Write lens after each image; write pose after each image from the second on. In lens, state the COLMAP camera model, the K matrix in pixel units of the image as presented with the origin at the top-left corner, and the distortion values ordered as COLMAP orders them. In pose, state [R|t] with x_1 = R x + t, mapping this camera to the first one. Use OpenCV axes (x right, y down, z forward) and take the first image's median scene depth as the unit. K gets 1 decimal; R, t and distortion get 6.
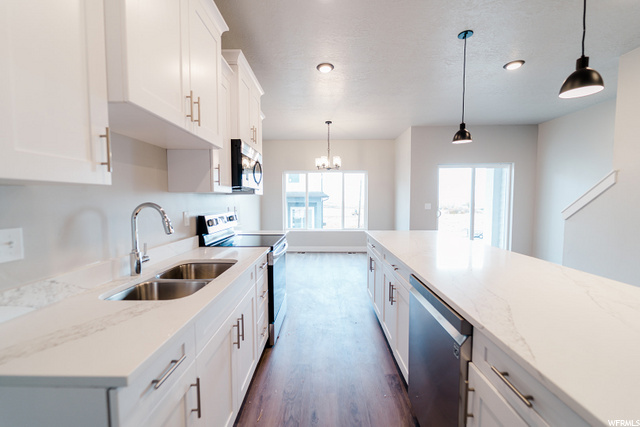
lens RADIAL K [[265.7, 0, 315.2], [0, 265.7, 213.8], [0, 0, 1]] dist [0.001338, 0.000158]
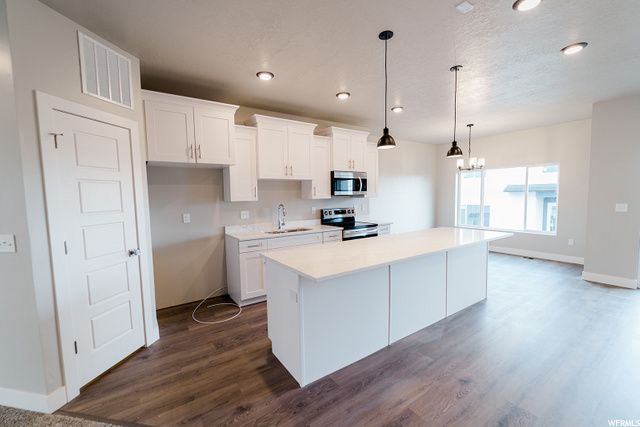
lens RADIAL K [[265.7, 0, 315.2], [0, 265.7, 213.8], [0, 0, 1]] dist [0.001338, 0.000158]
pose [[0.582776, 0.045653, -0.811350, 1.260296], [-0.027026, 0.998957, 0.036797, -0.035692], [0.812183, 0.000484, 0.583402, -0.250298]]
